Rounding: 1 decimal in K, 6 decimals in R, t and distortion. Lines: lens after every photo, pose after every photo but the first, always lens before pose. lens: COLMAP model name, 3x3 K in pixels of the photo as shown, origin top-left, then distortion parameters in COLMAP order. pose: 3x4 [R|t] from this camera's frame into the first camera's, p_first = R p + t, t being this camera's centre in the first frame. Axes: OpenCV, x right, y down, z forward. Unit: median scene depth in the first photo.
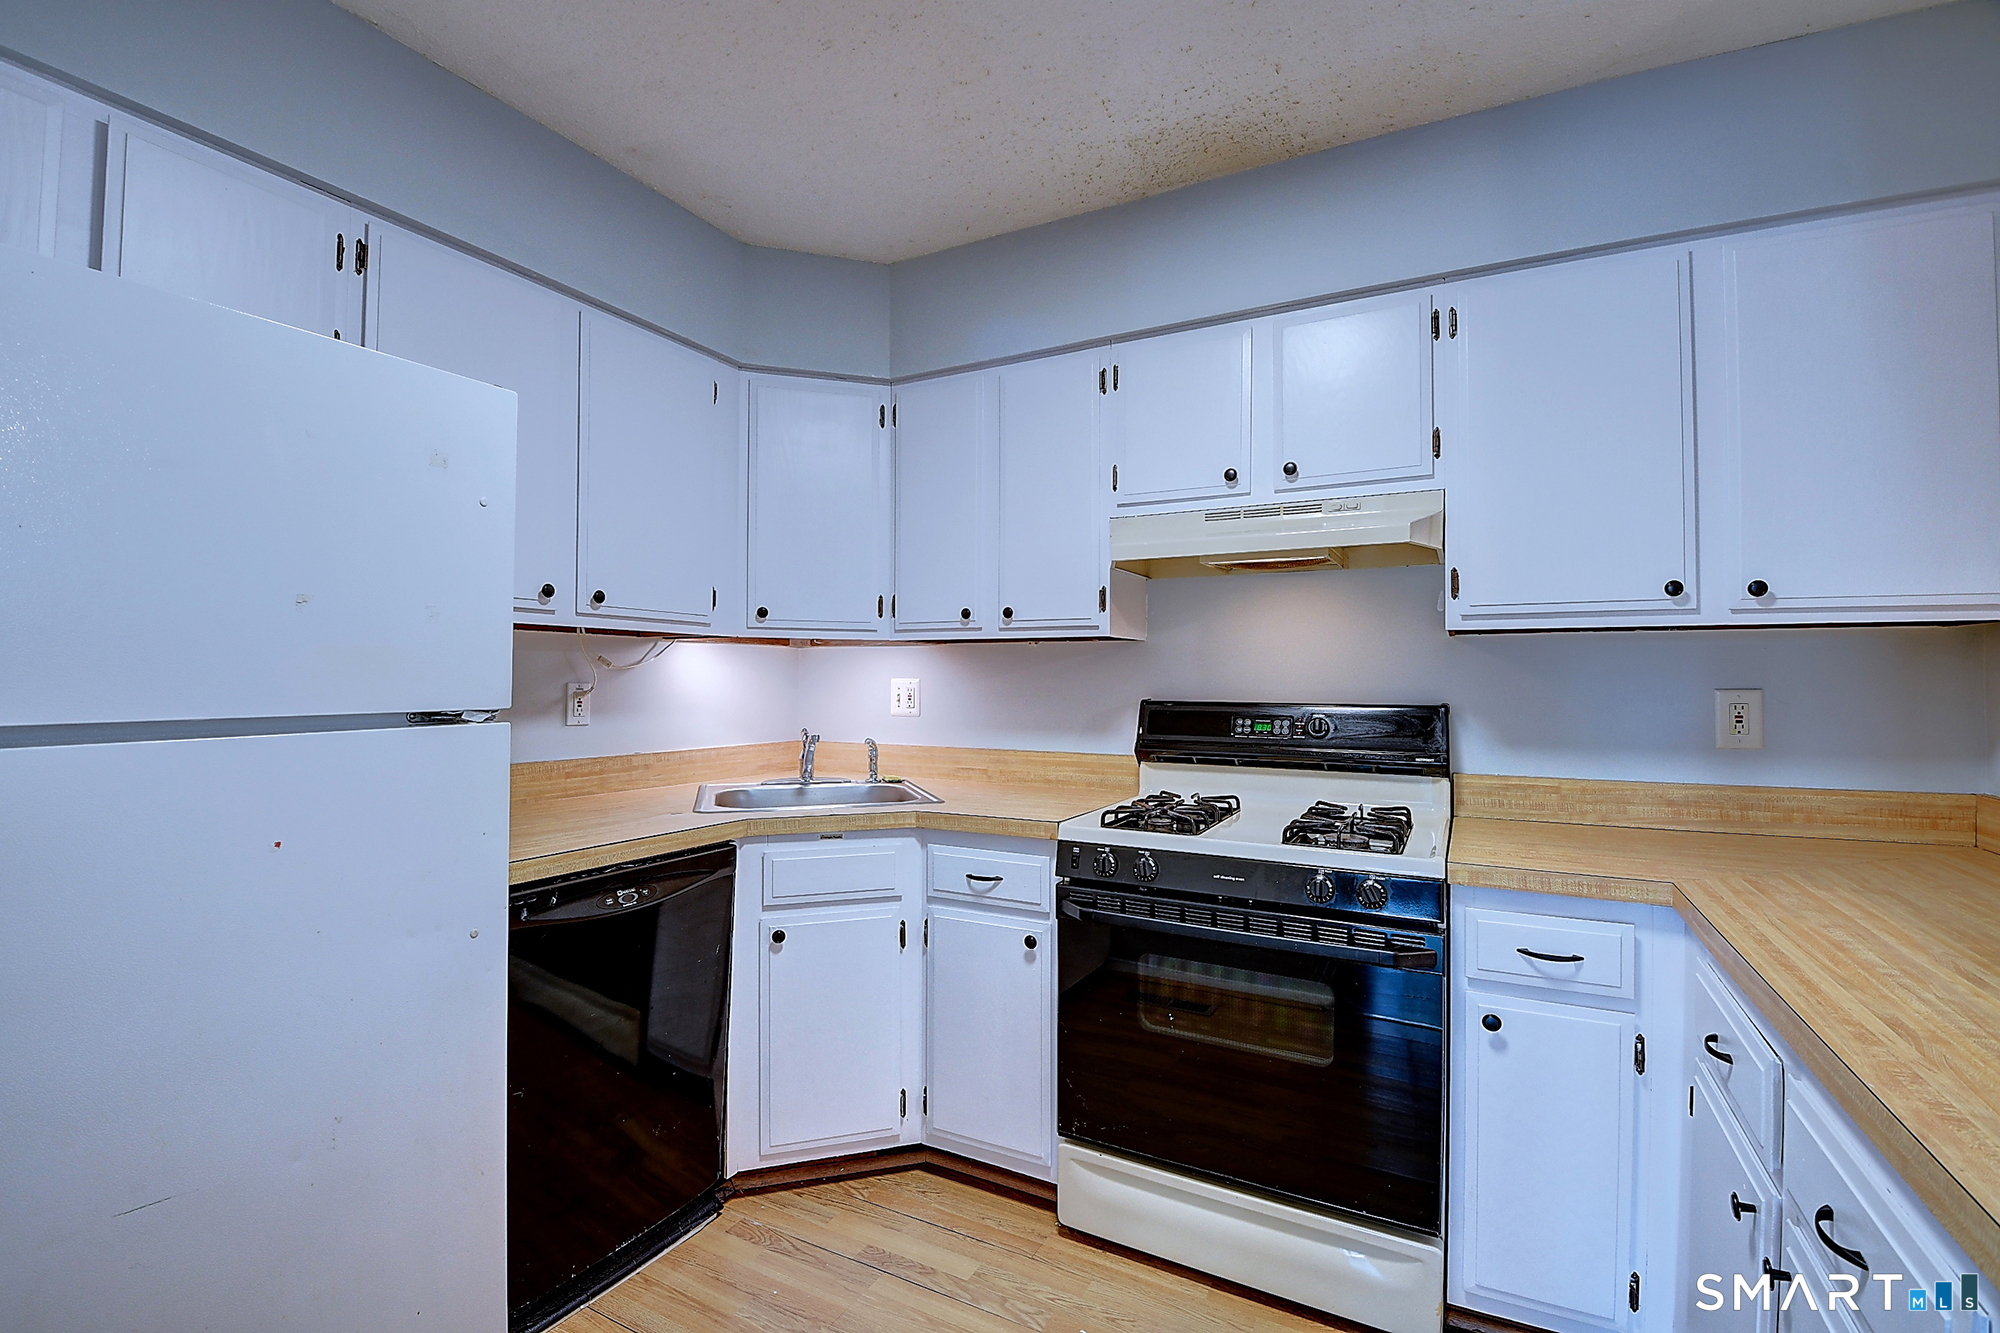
lens RADIAL K [[893.8, 0, 991.4], [0, 893.8, 658.8], [0, 0, 1]] dist [-0.008441, -0.010102]
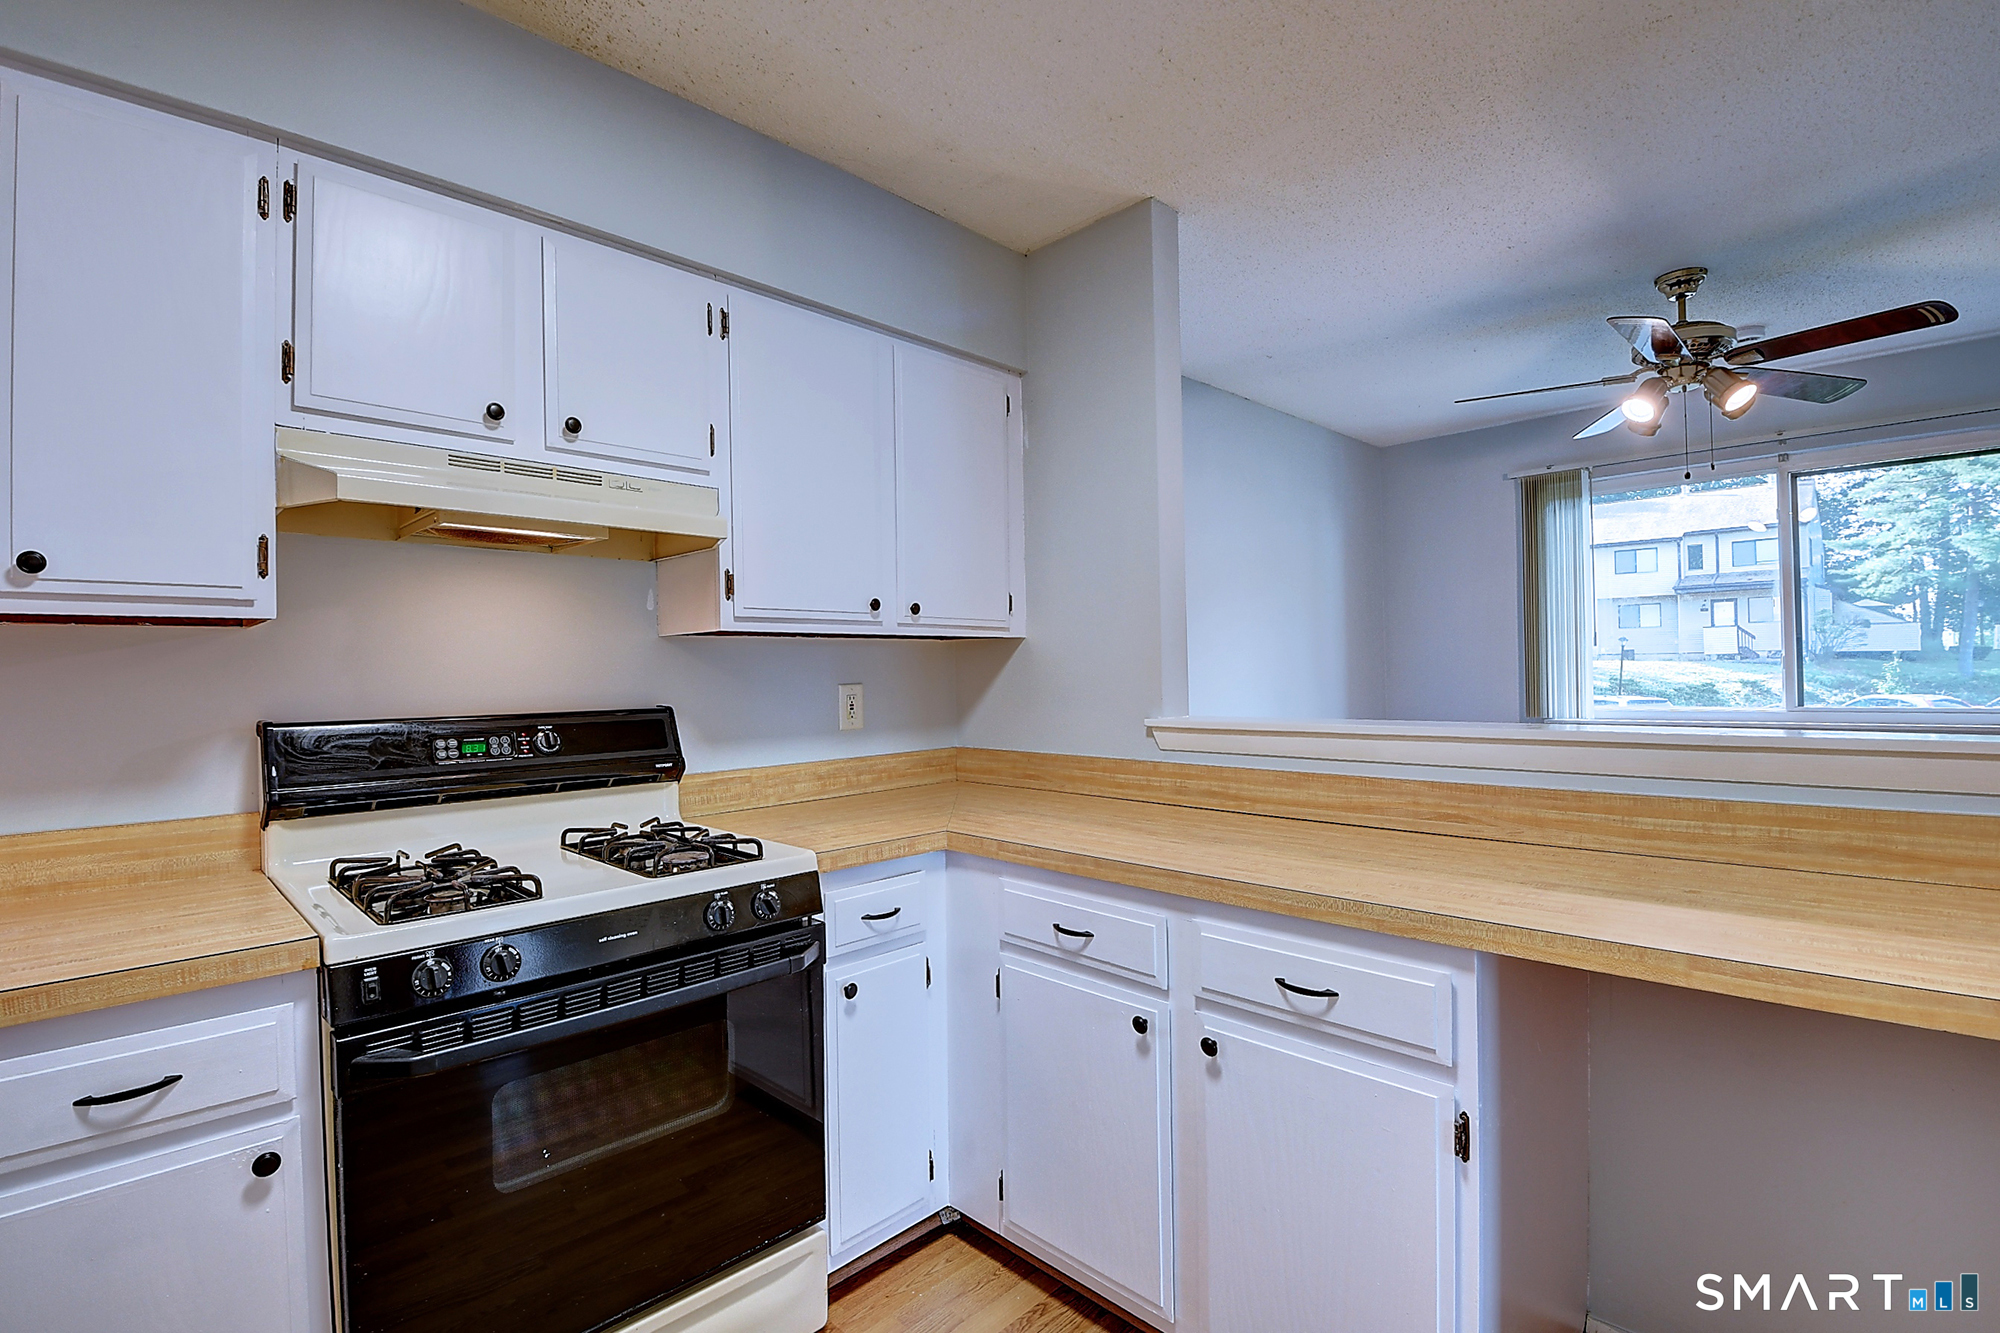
lens RADIAL K [[893.8, 0, 1005.9], [0, 893.8, 663.0], [0, 0, 1]] dist [-0.008441, -0.010102]
pose [[0.283051, 0.002098, 0.959103, -0.345562], [0.000642, 0.999997, -0.002377, 0.006938], [-0.959105, 0.001288, 0.283049, 0.401708]]
